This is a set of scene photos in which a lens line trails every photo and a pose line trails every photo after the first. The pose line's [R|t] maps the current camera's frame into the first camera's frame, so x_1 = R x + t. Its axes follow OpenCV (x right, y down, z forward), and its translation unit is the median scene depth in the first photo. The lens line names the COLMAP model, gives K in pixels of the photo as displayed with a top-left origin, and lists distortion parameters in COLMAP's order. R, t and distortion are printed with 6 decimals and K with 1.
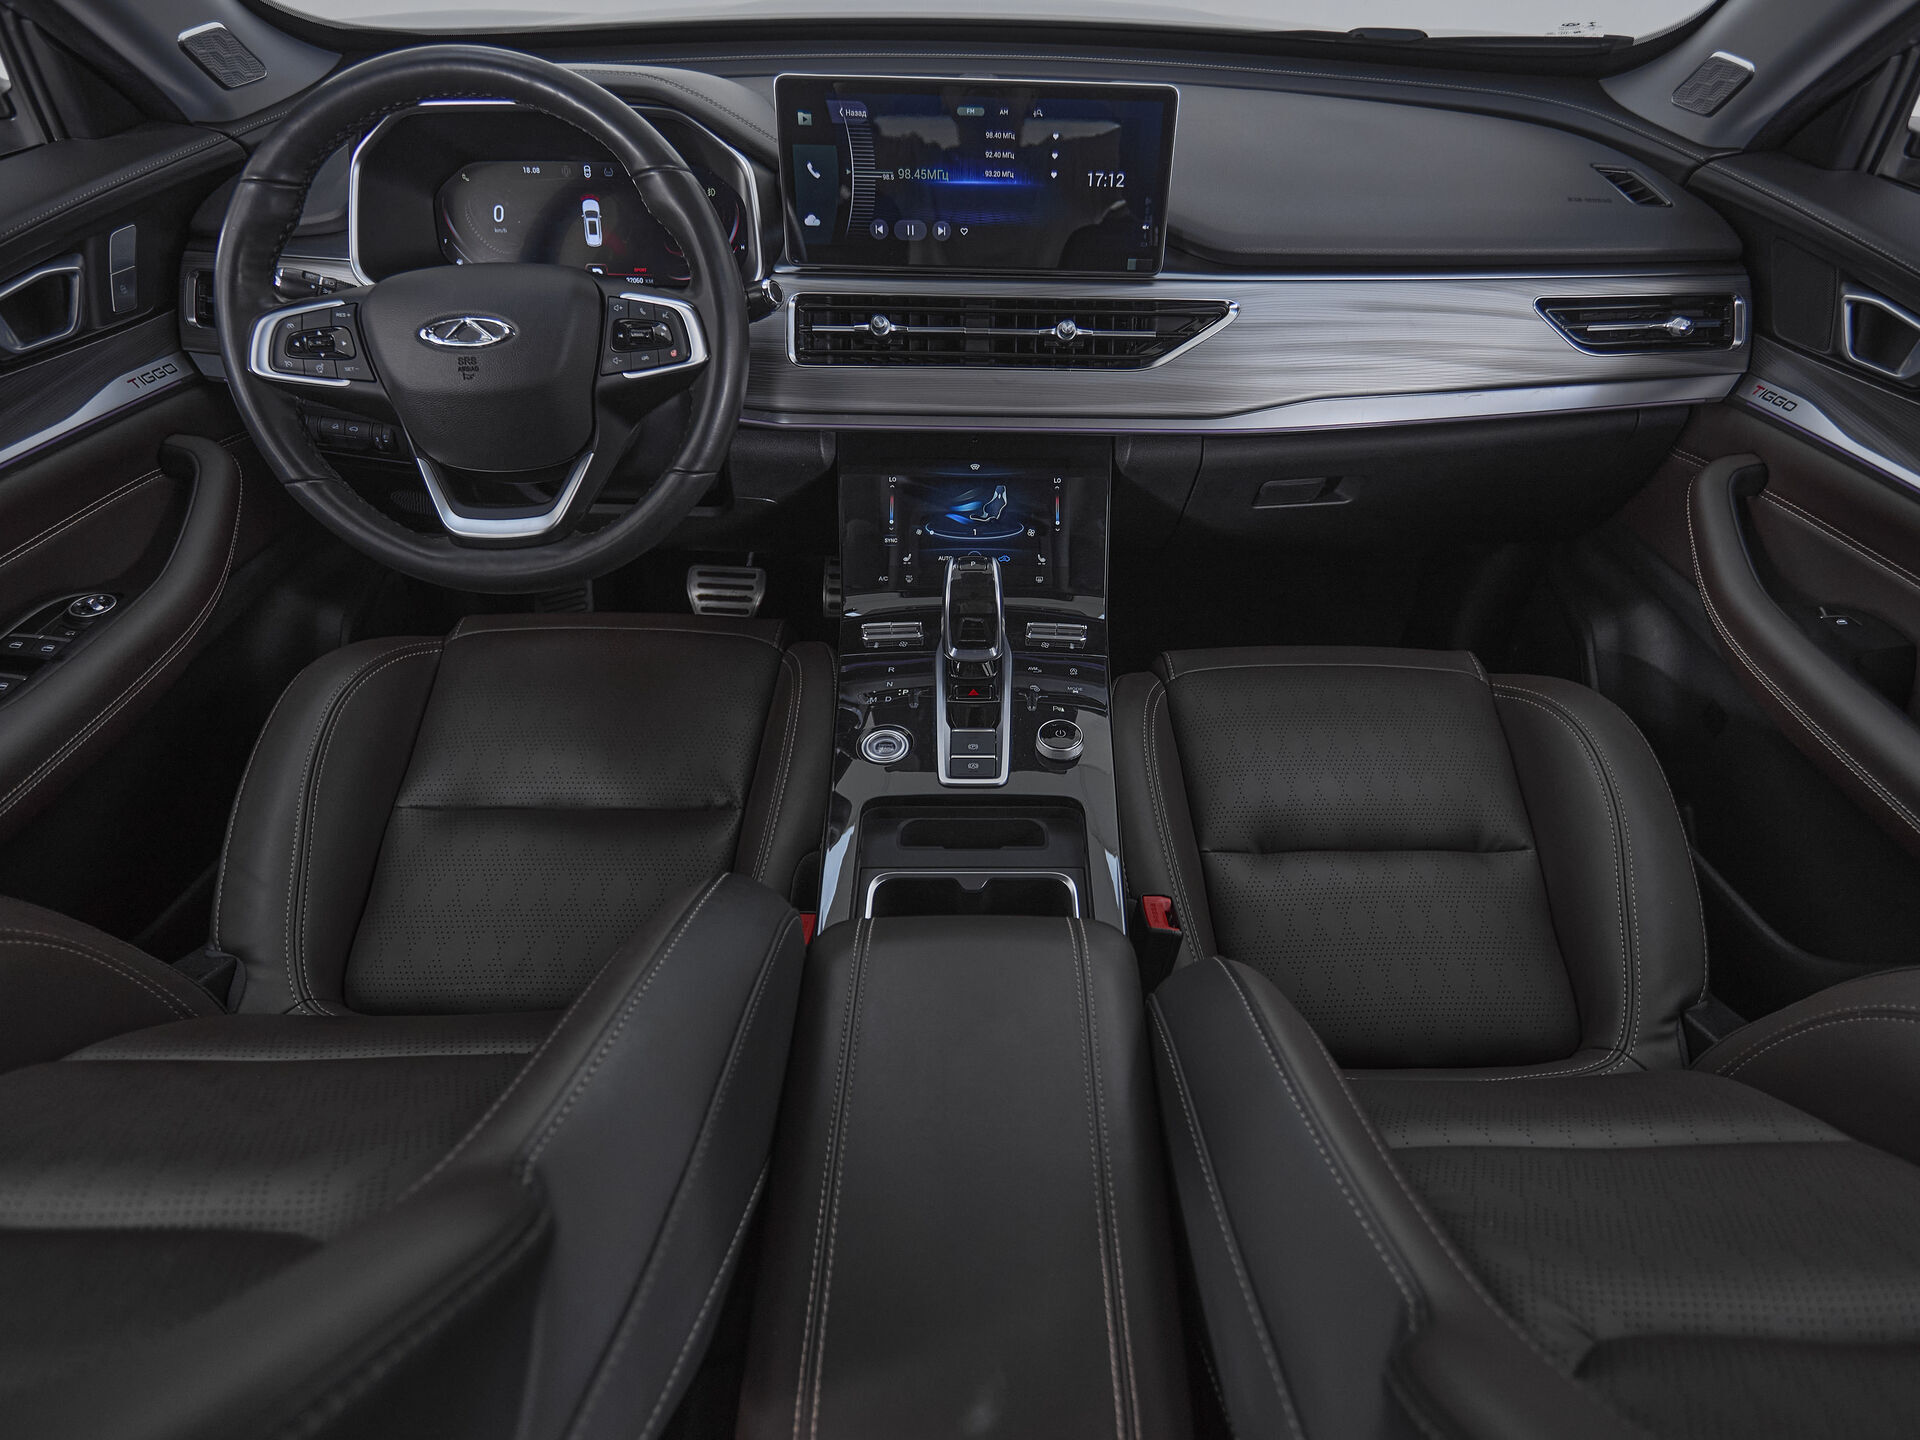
lens RADIAL K [[1038.3, 0, 984.3], [0, 1038.3, 702.6], [0, 0, 1]] dist [-0.002295, -0.001096]
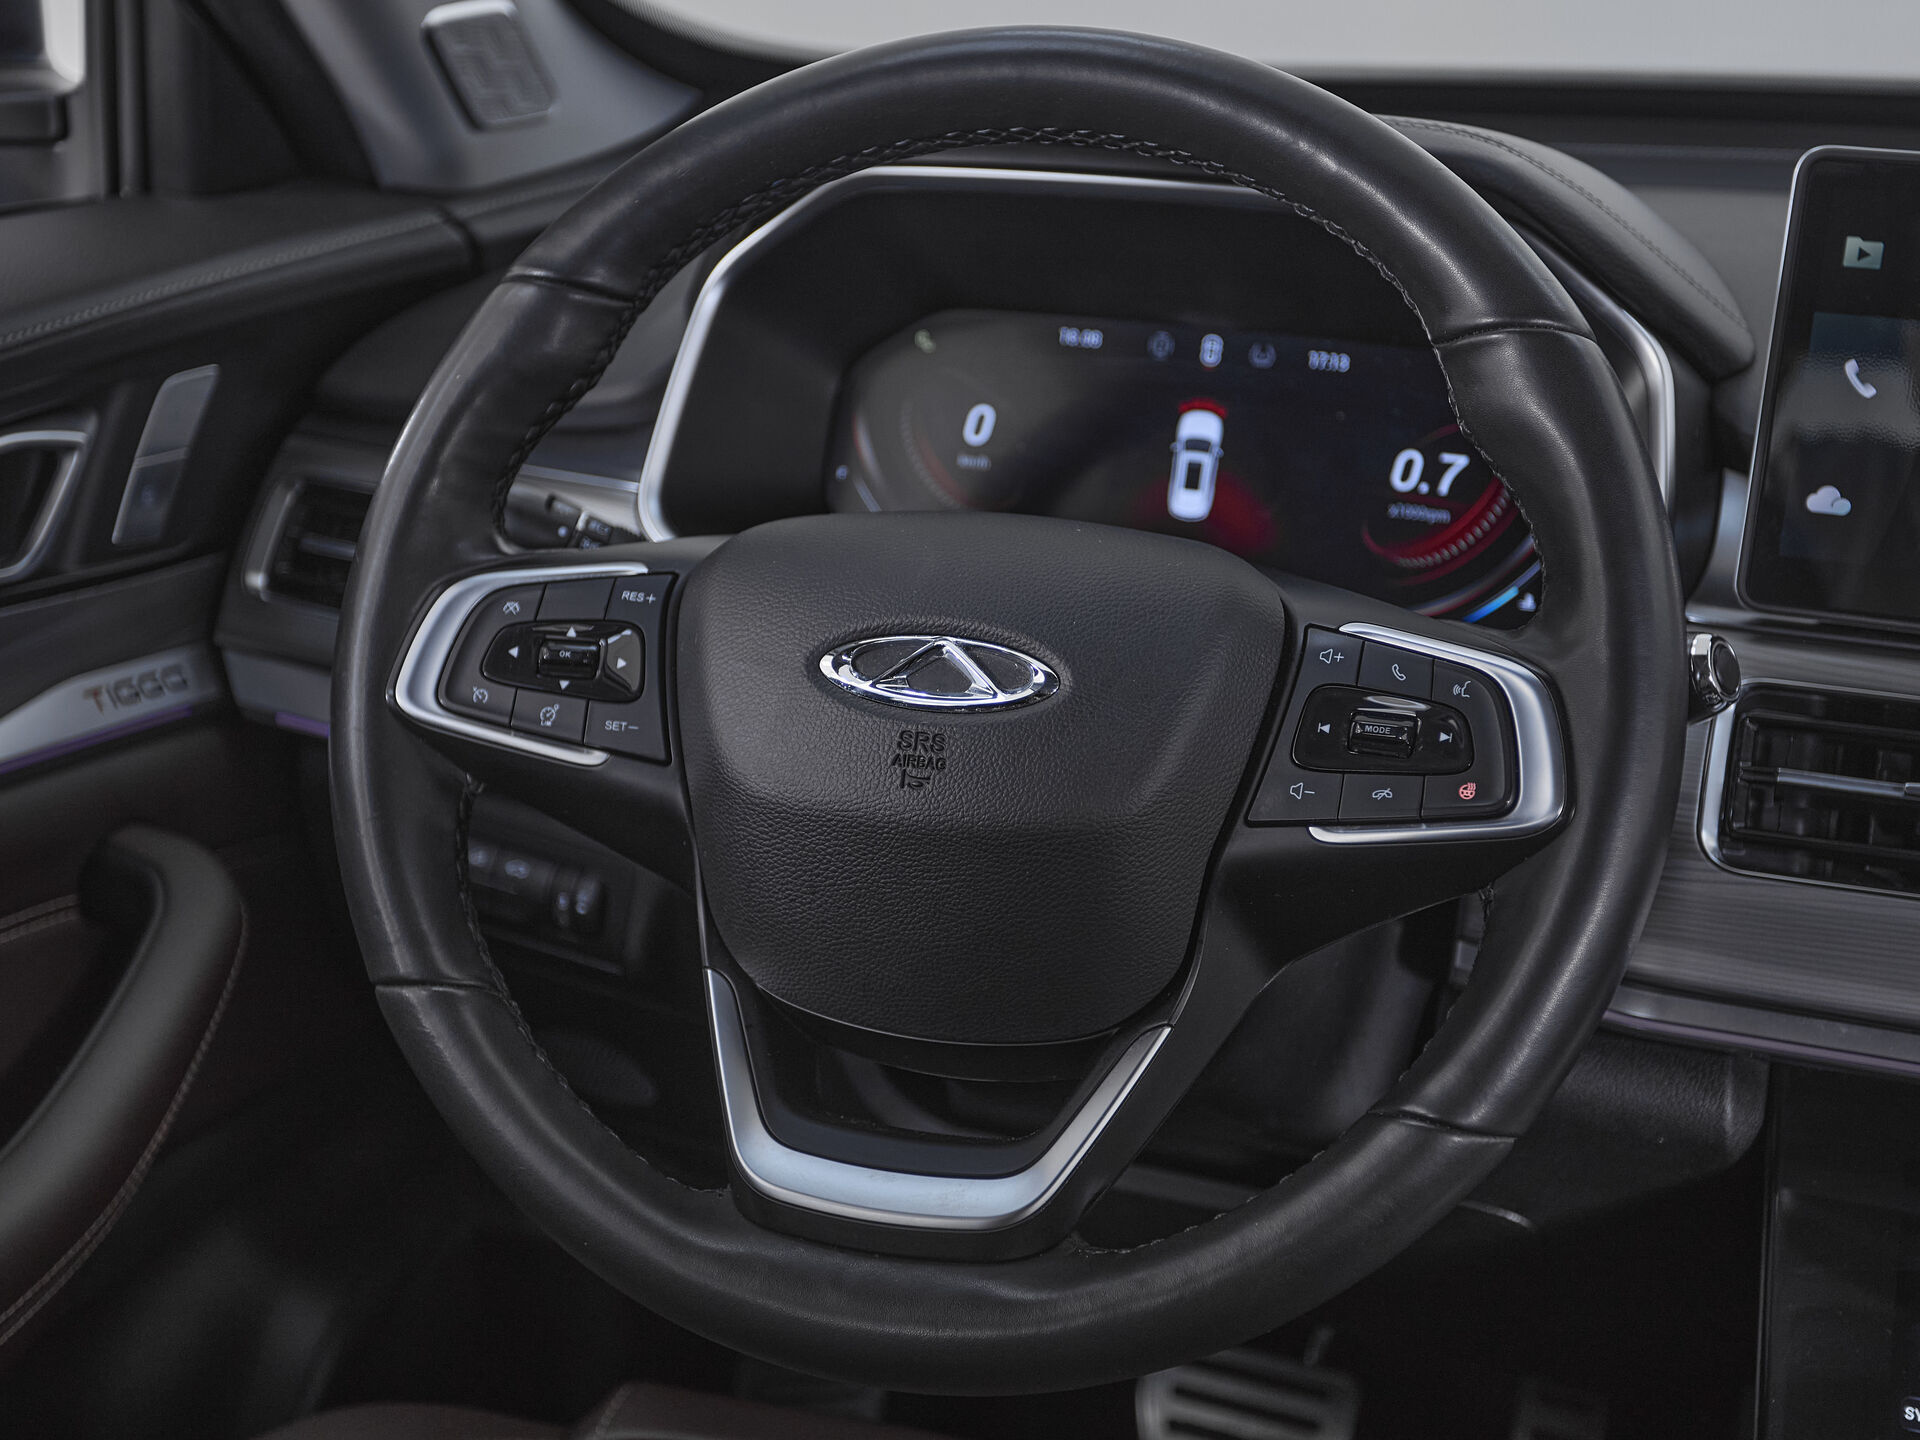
lens RADIAL K [[2527.6, 0, 1004.7], [0, 2527.6, 713.3], [0, 0, 1]] dist [0.039260, 0.000000]
pose [[0.952920, 0.113417, -0.281210, -0.180546], [-0.208301, 0.918800, -0.335287, -0.034641], [0.220349, 0.378078, 0.899168, 0.157398]]
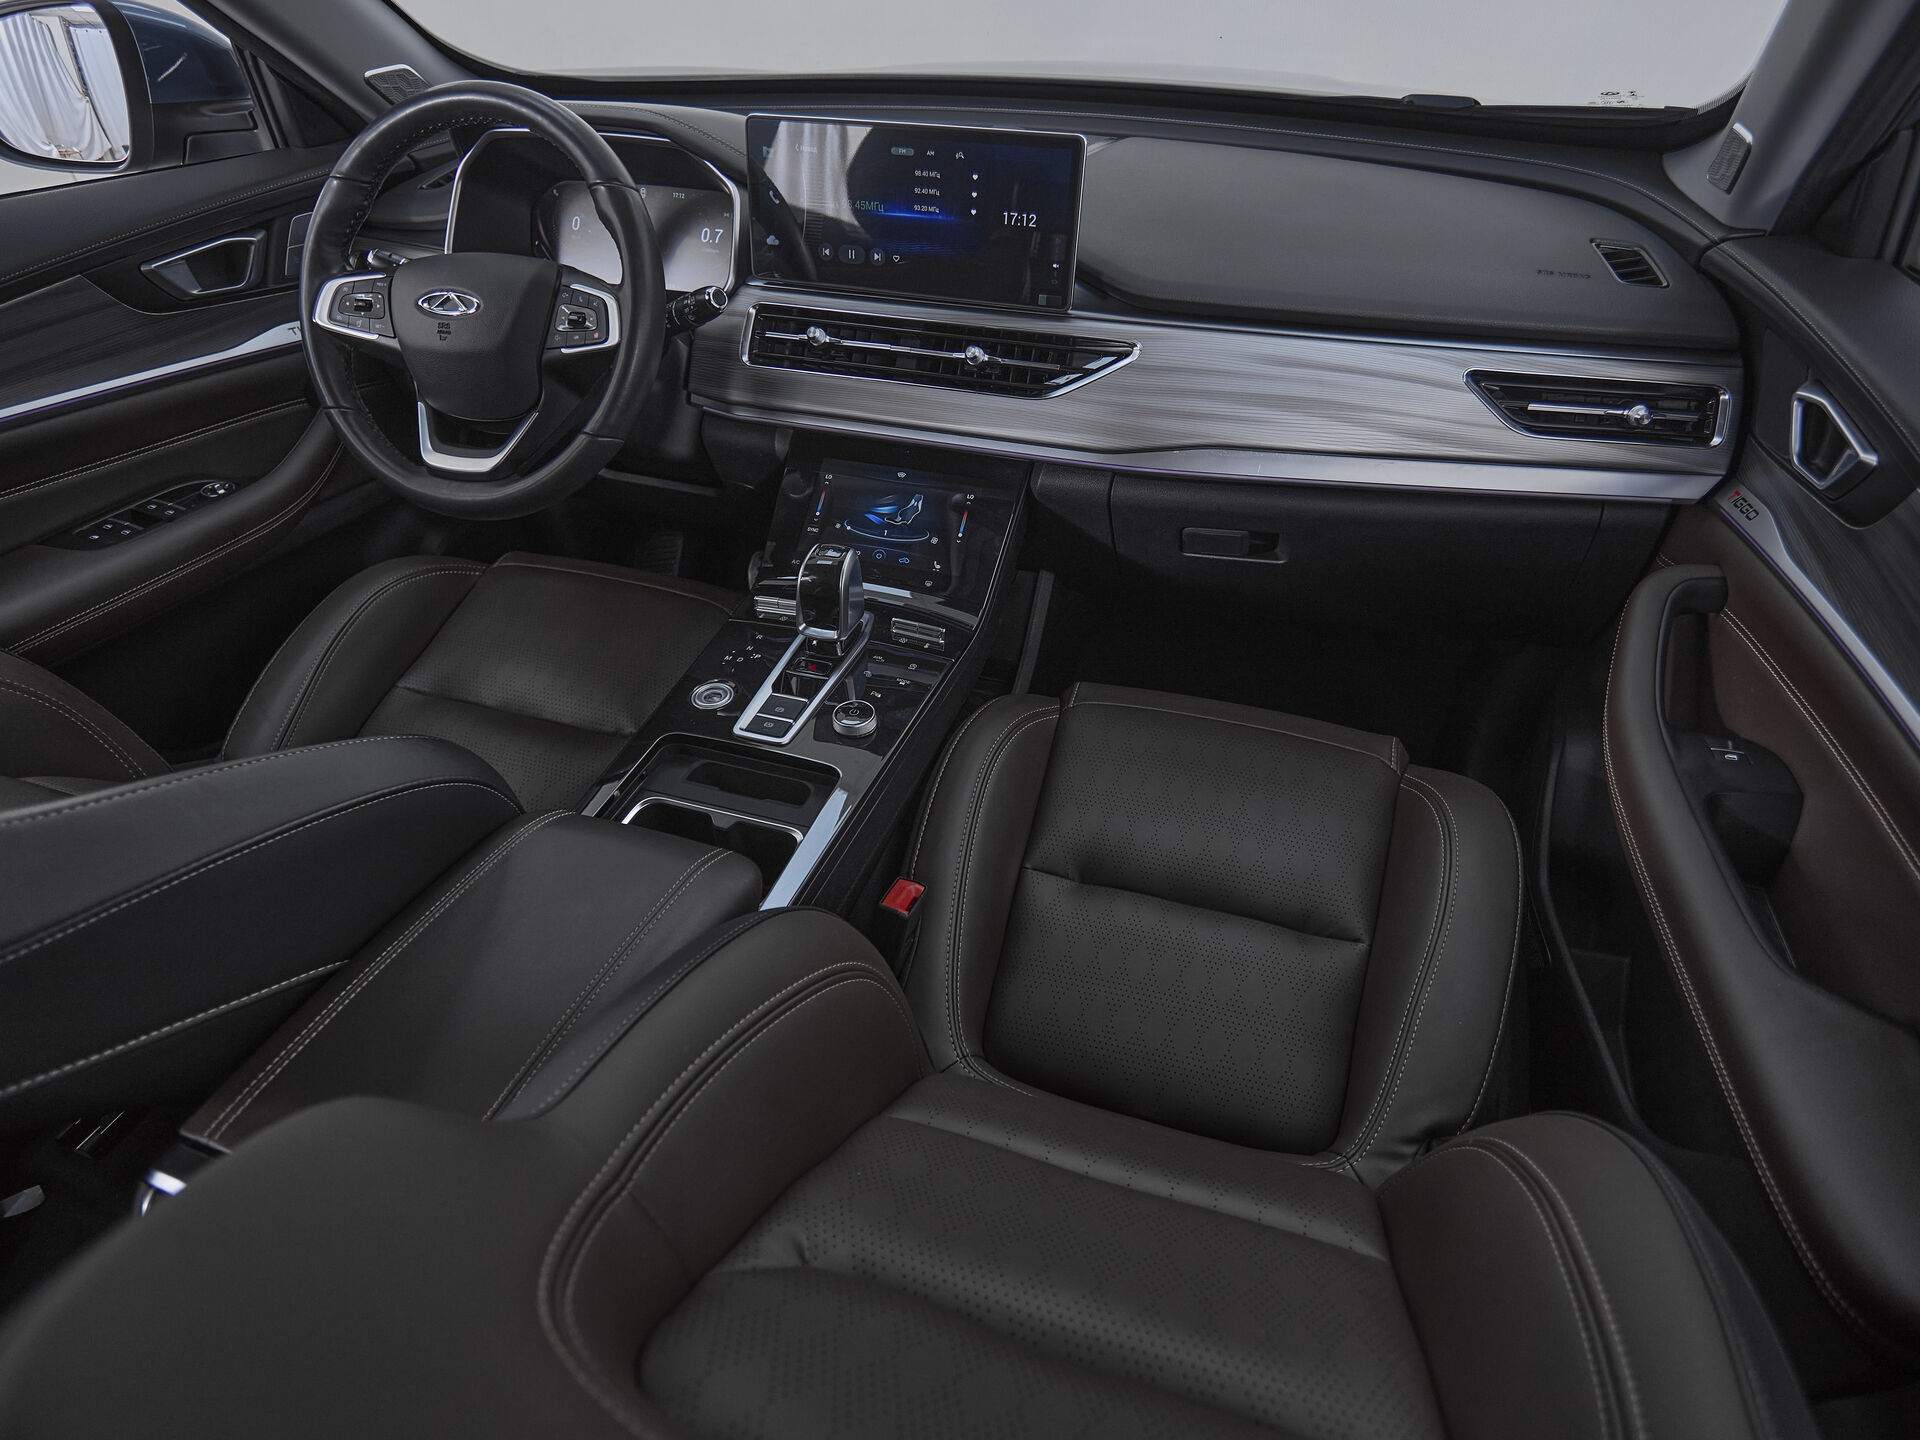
lens RADIAL K [[1038.3, 0, 973.3], [0, 1038.3, 709.6], [0, 0, 1]] dist [-0.002295, -0.001096]
pose [[0.947265, 0.180374, -0.264865, 0.434870], [-0.192525, 0.981079, -0.020429, 0.023123], [0.256169, 0.070345, 0.964069, -0.009316]]
